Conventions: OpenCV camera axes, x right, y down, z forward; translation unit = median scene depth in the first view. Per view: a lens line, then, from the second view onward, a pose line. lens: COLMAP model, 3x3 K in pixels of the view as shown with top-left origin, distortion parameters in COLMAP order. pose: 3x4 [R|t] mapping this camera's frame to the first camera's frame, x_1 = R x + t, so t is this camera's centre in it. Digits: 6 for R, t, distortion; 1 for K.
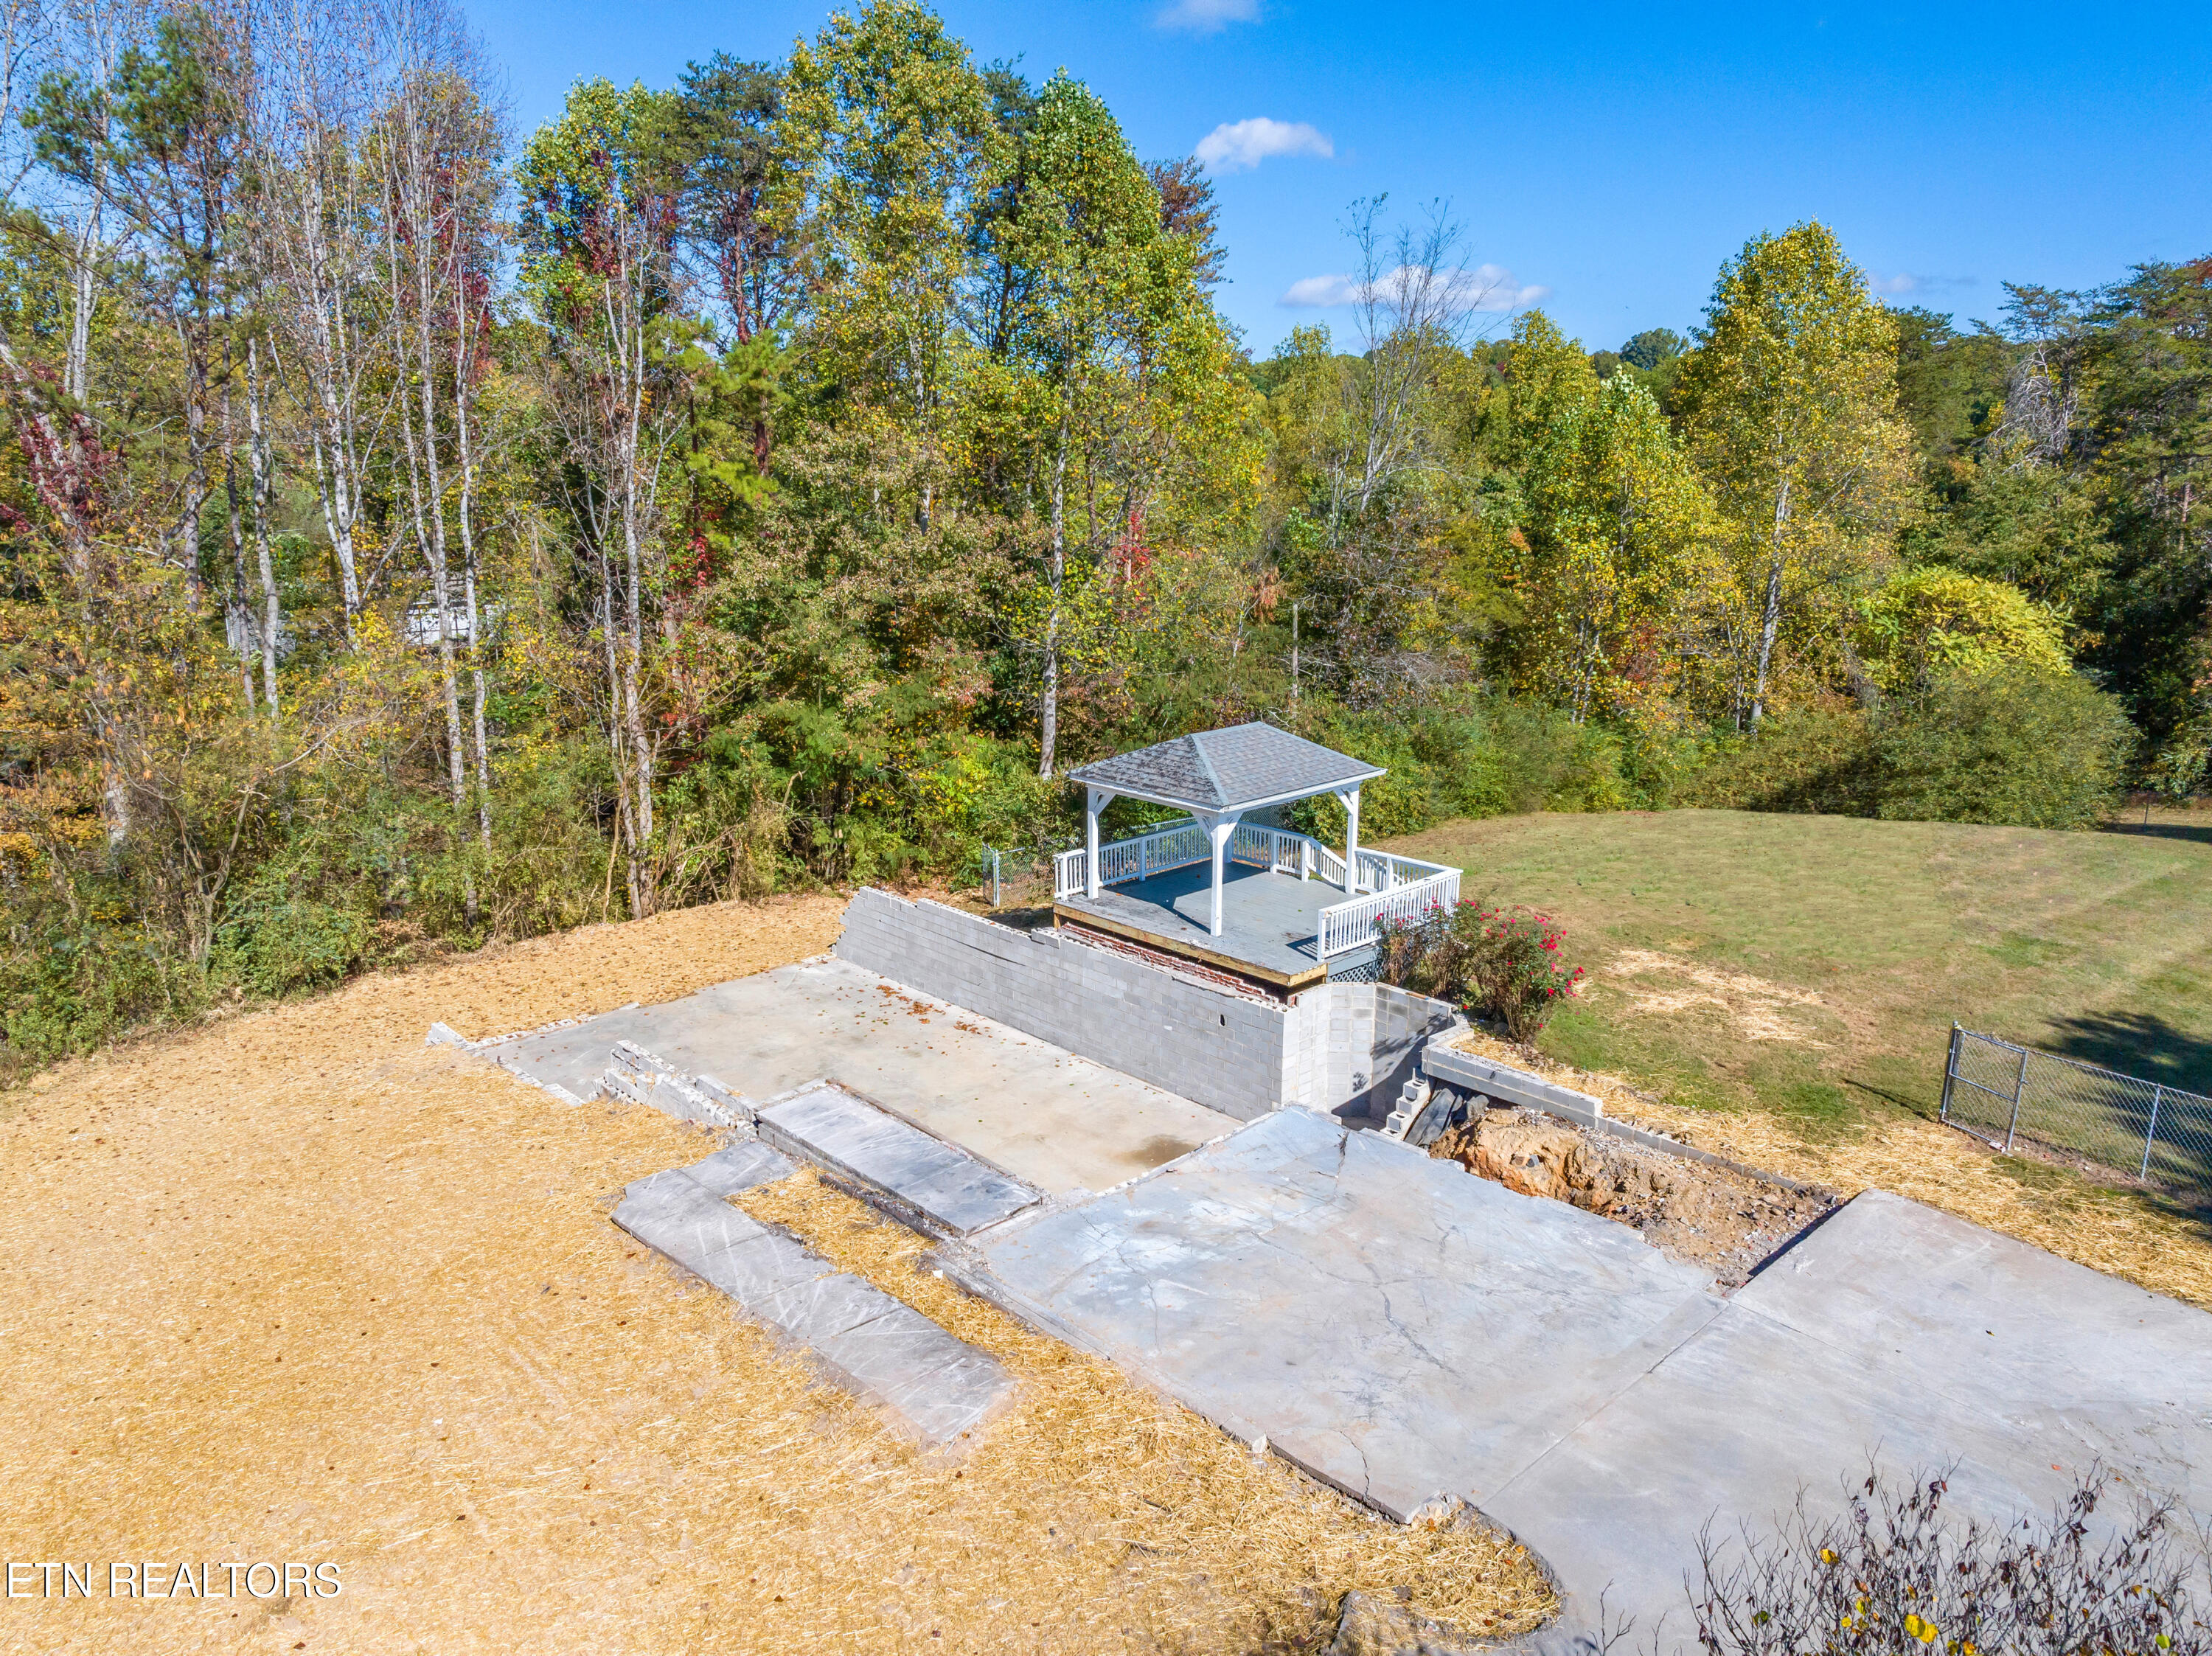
lens RADIAL K [[1556.7, 0, 1111.7], [0, 1556.7, 815.9], [0, 0, 1]] dist [-0.039547, 0.001600]
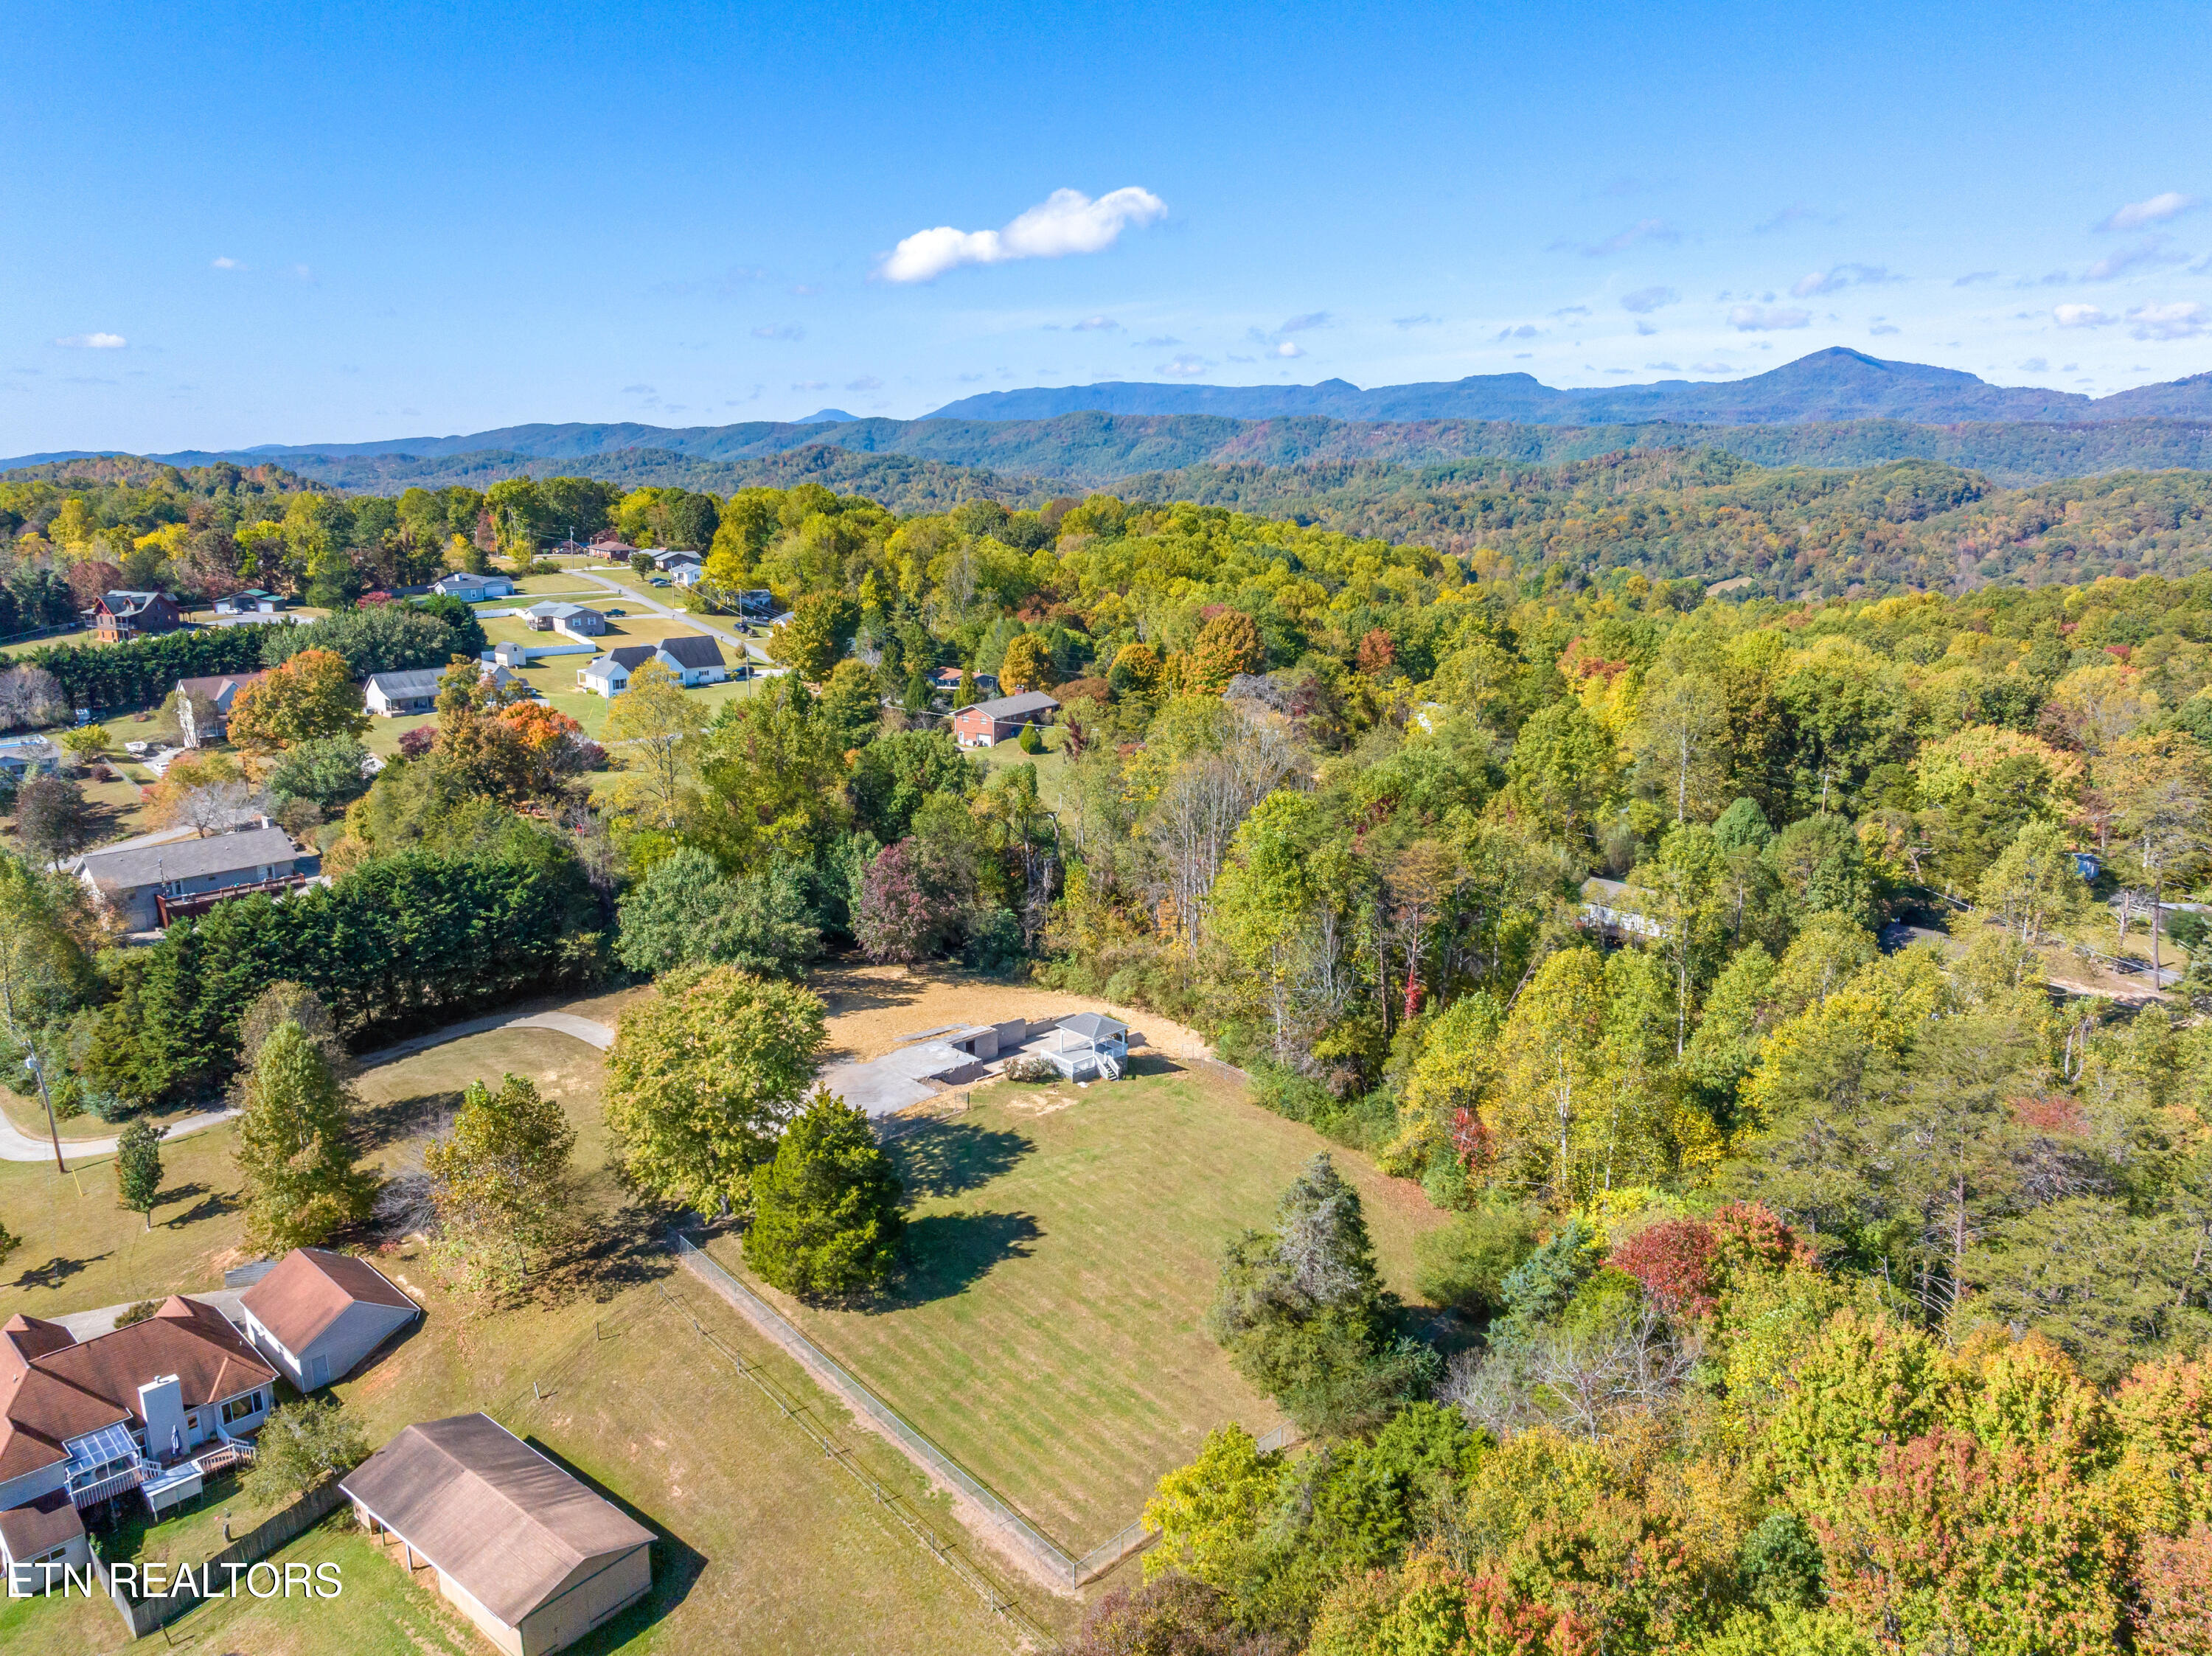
lens RADIAL K [[1556.7, 0, 1107.6], [0, 1556.7, 825.0], [0, 0, 1]] dist [-0.039547, 0.001600]
pose [[-0.013453, 0.230354, -0.973014, 3.860050], [-0.230721, 0.946128, 0.227179, -1.437944], [0.972927, 0.227551, 0.040420, 0.707897]]
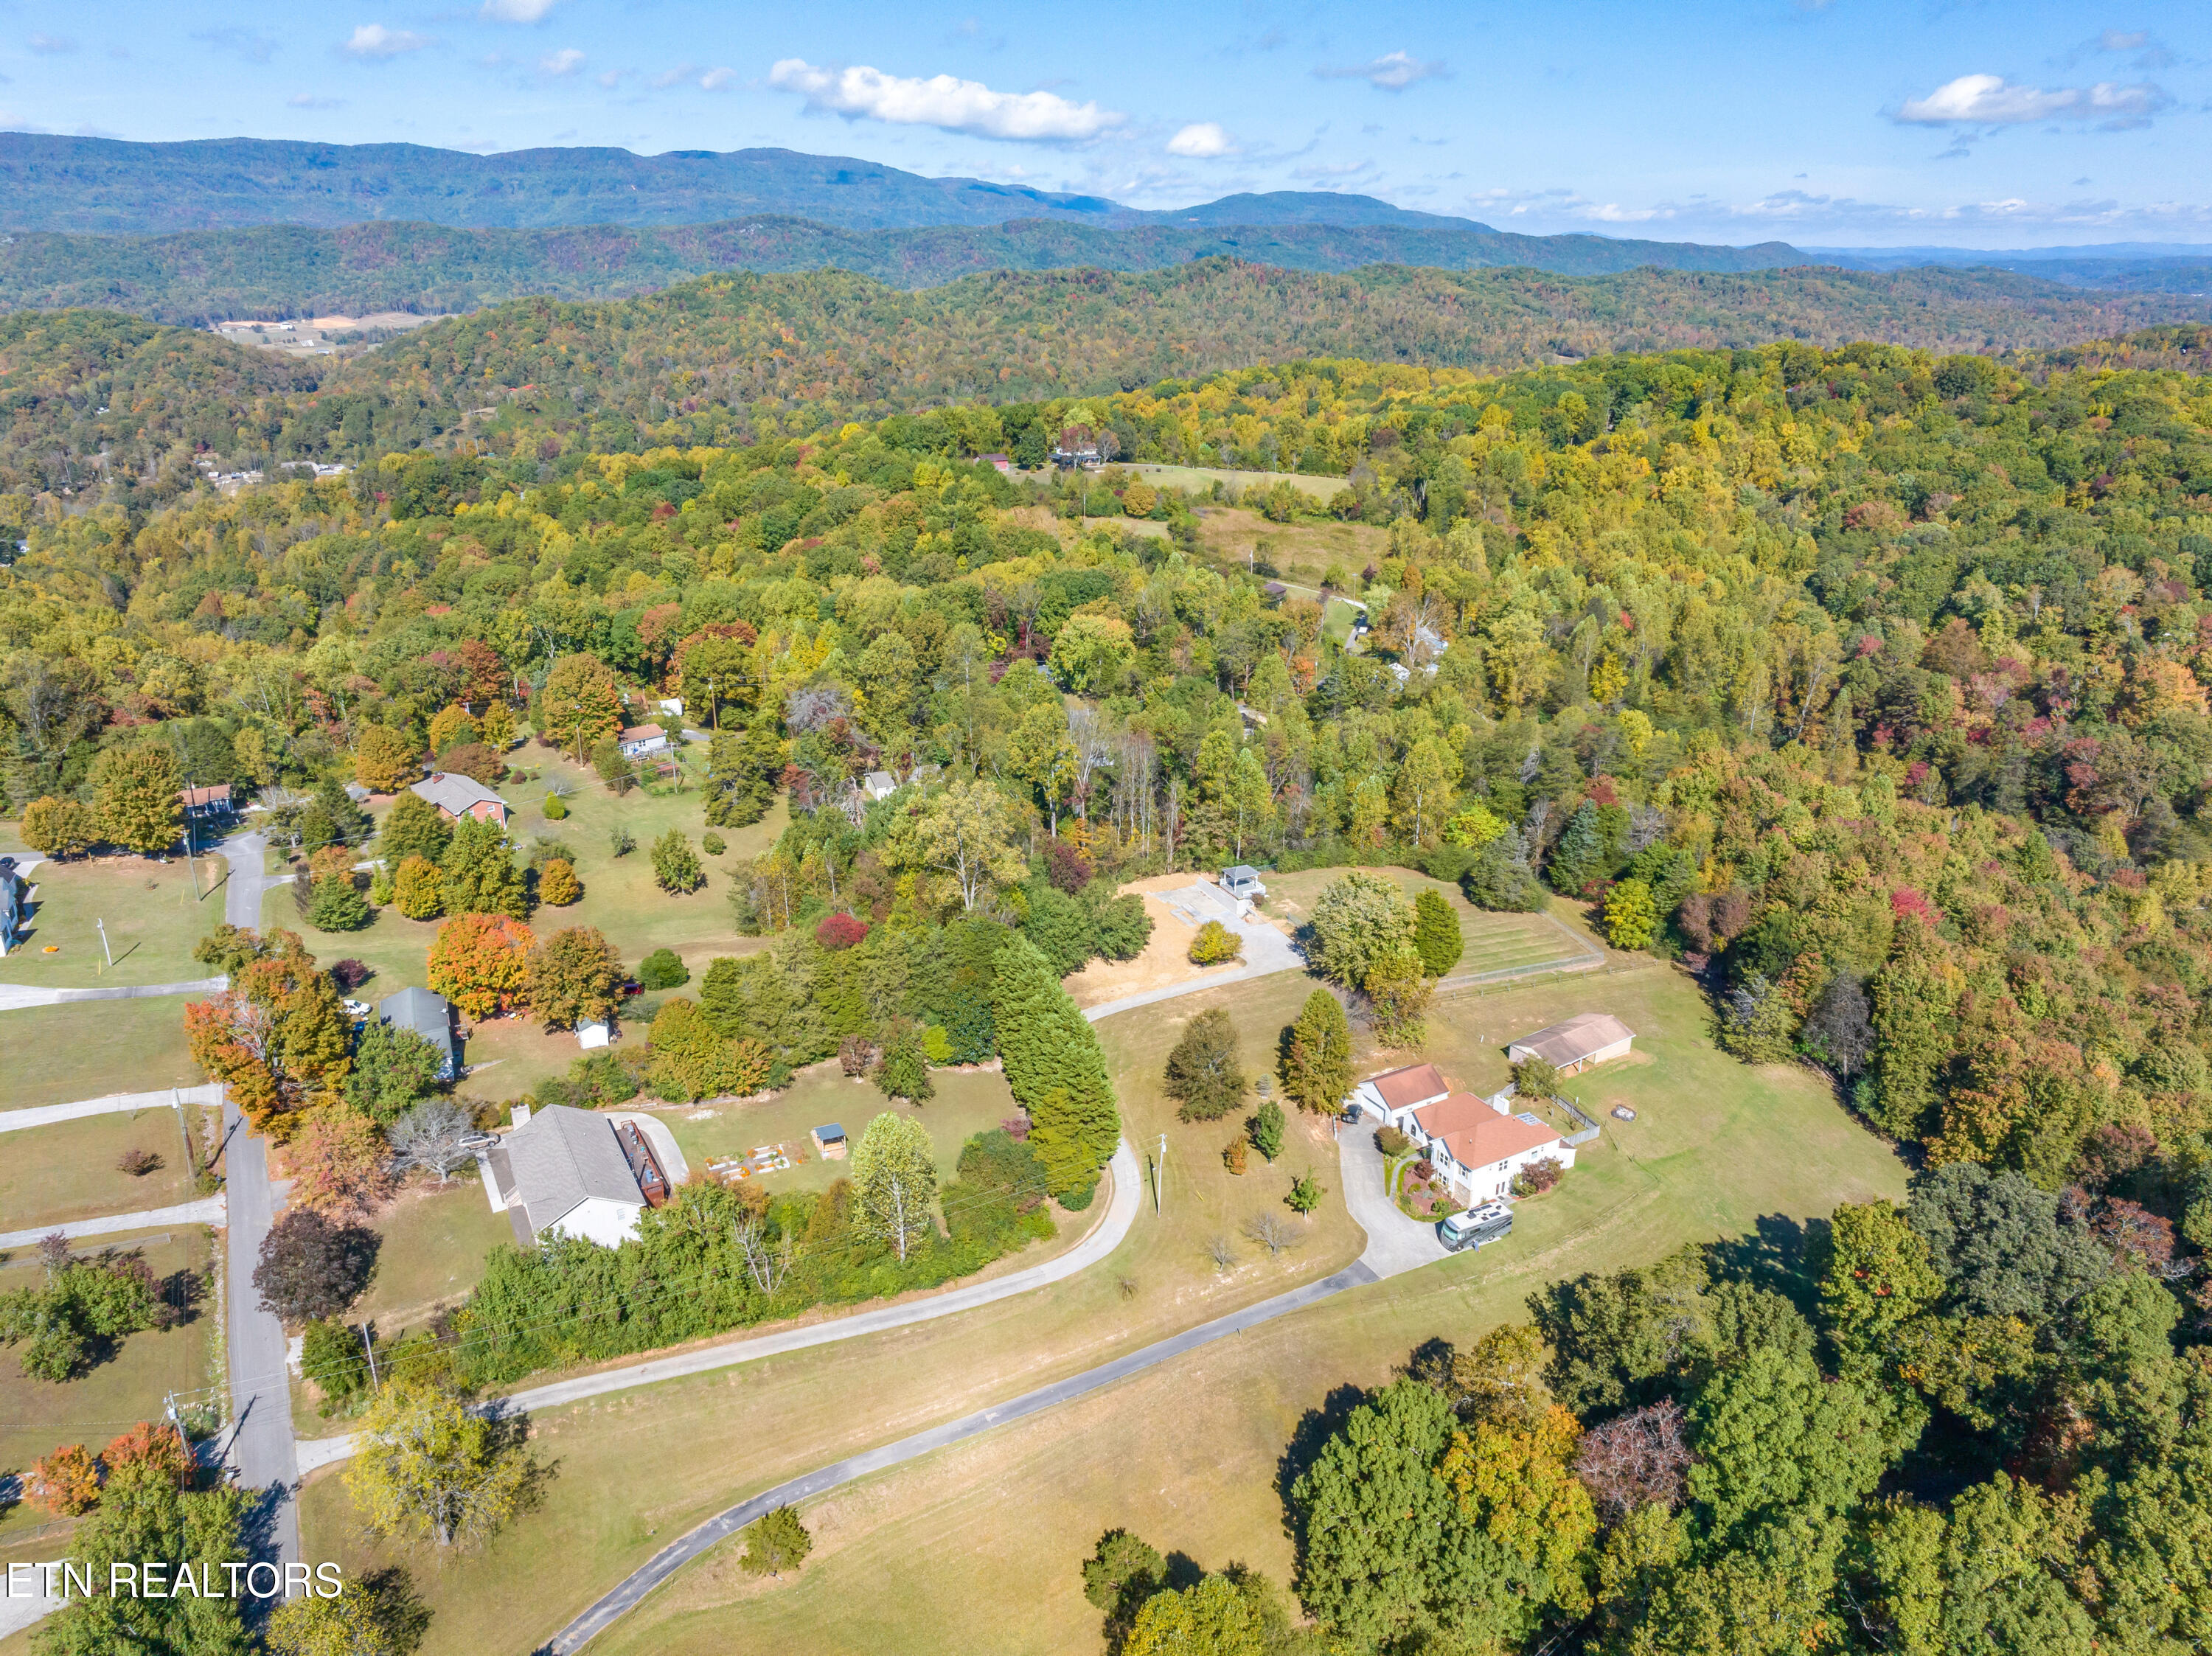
lens RADIAL K [[1556.7, 0, 1110.2], [0, 1556.7, 810.1], [0, 0, 1]] dist [-0.039547, 0.001600]
pose [[0.951797, 0.102075, -0.289245, 1.673336], [-0.067909, 0.989727, 0.125811, -1.273477], [0.299116, -0.100105, 0.948951, -6.636079]]
